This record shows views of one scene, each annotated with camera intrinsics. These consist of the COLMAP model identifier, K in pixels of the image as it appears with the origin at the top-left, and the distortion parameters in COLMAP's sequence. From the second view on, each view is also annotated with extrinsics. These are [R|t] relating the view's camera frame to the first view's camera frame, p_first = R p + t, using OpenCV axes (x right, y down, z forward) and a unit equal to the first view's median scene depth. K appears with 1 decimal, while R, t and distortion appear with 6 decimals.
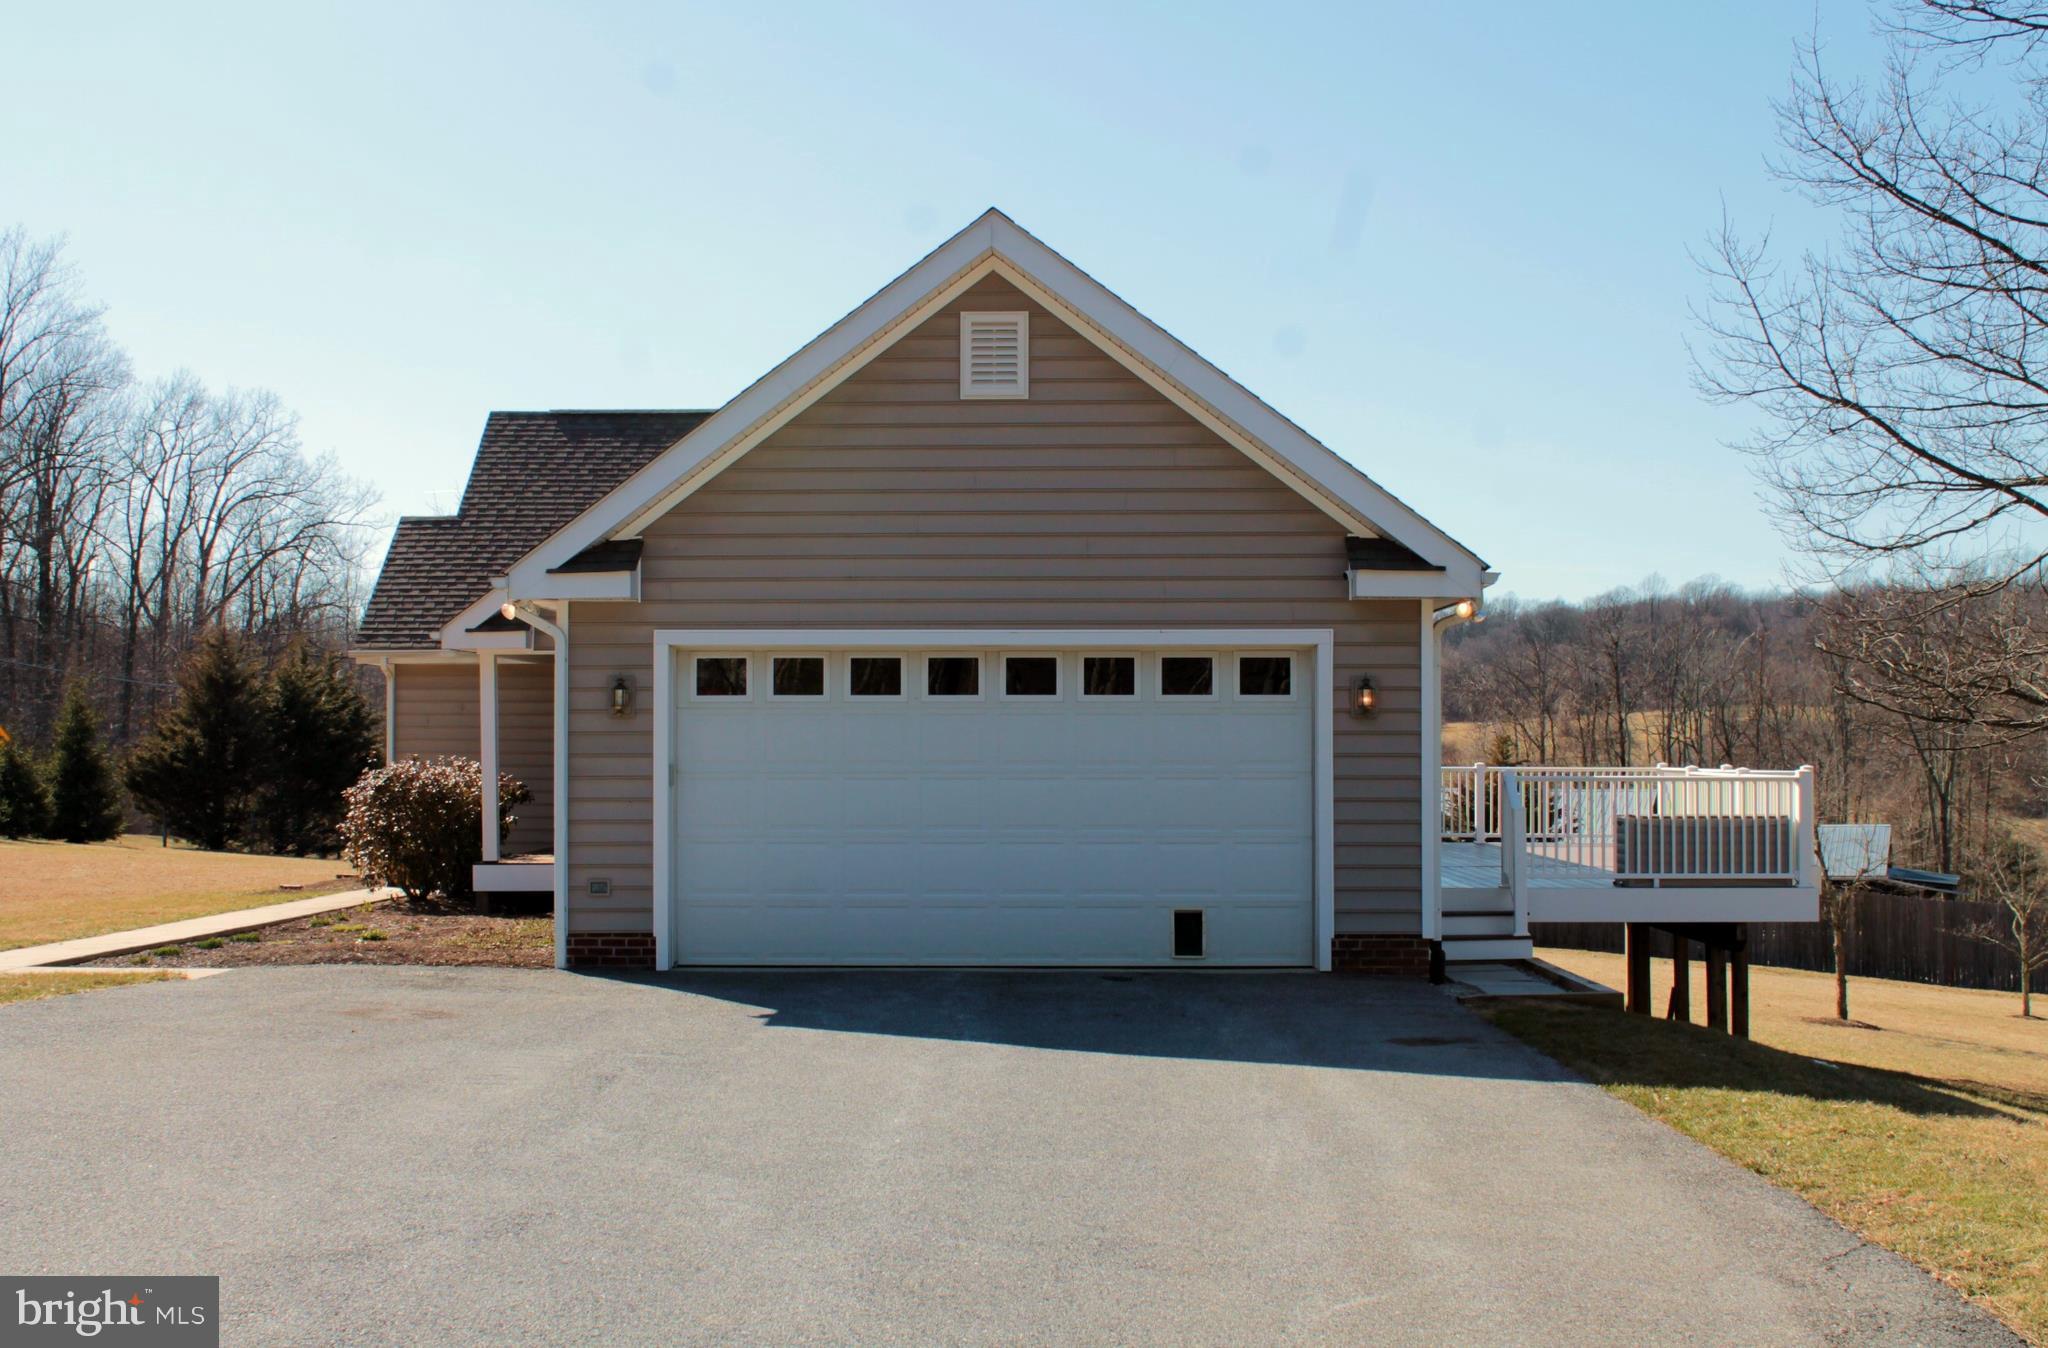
lens RADIAL K [[2378.3, 0, 972.6], [0, 2378.3, 729.9], [0, 0, 1]] dist [-0.018821, 0.000000]
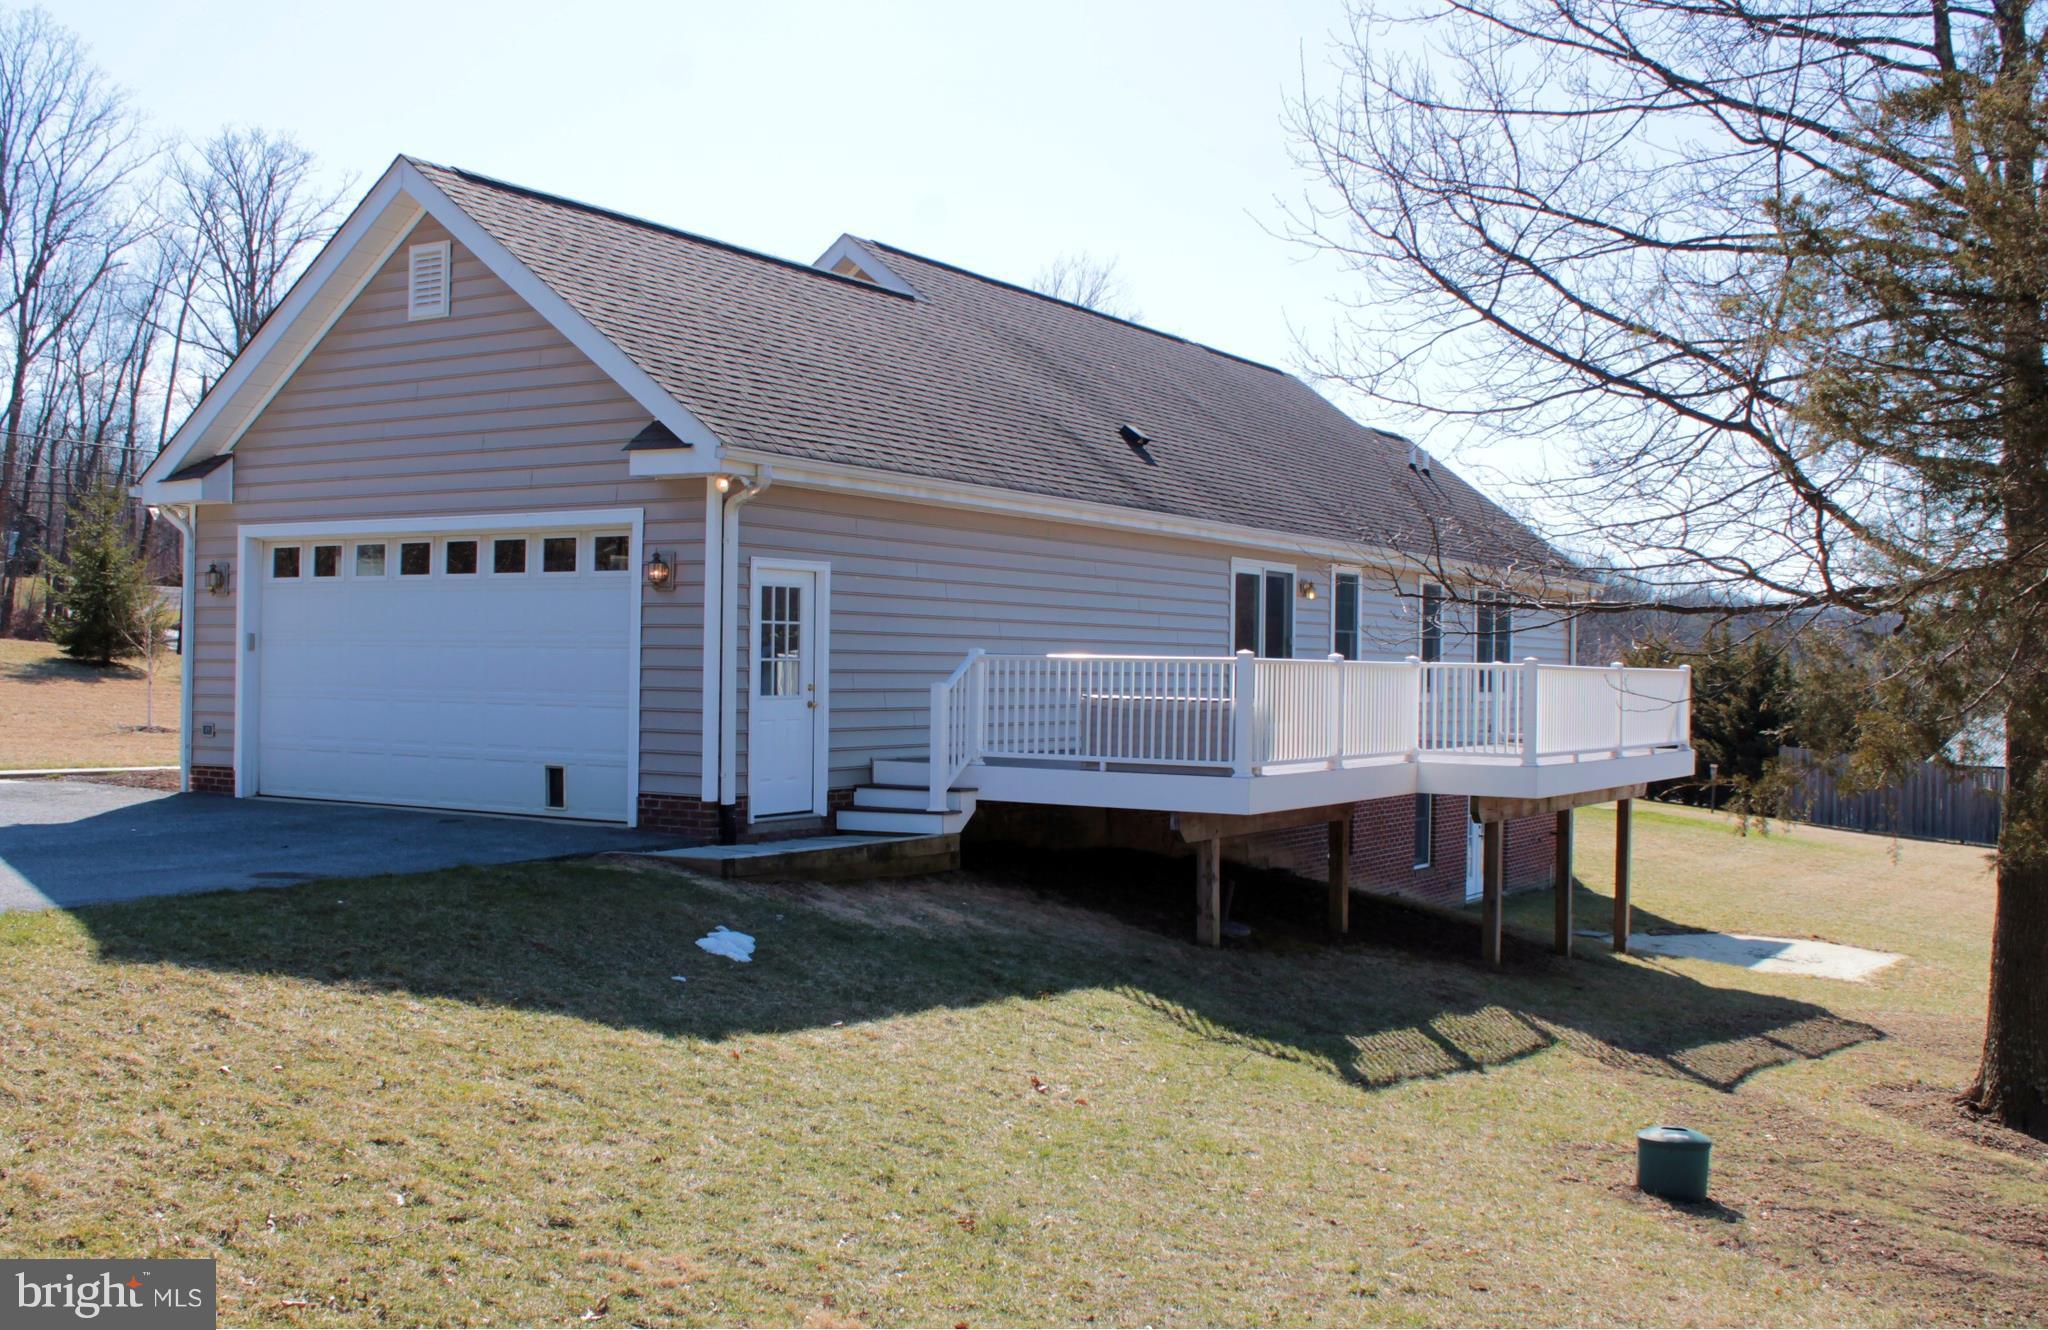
lens RADIAL K [[2055.3, 0, 1023.9], [0, 2055.3, 671.5], [0, 0, 1]] dist [-0.080429, 0.000000]
pose [[0.859789, 0.013165, -0.510480, 0.766741], [-0.012050, 0.999912, 0.005490, 0.023947], [0.510507, 0.001431, 0.859872, 0.293050]]
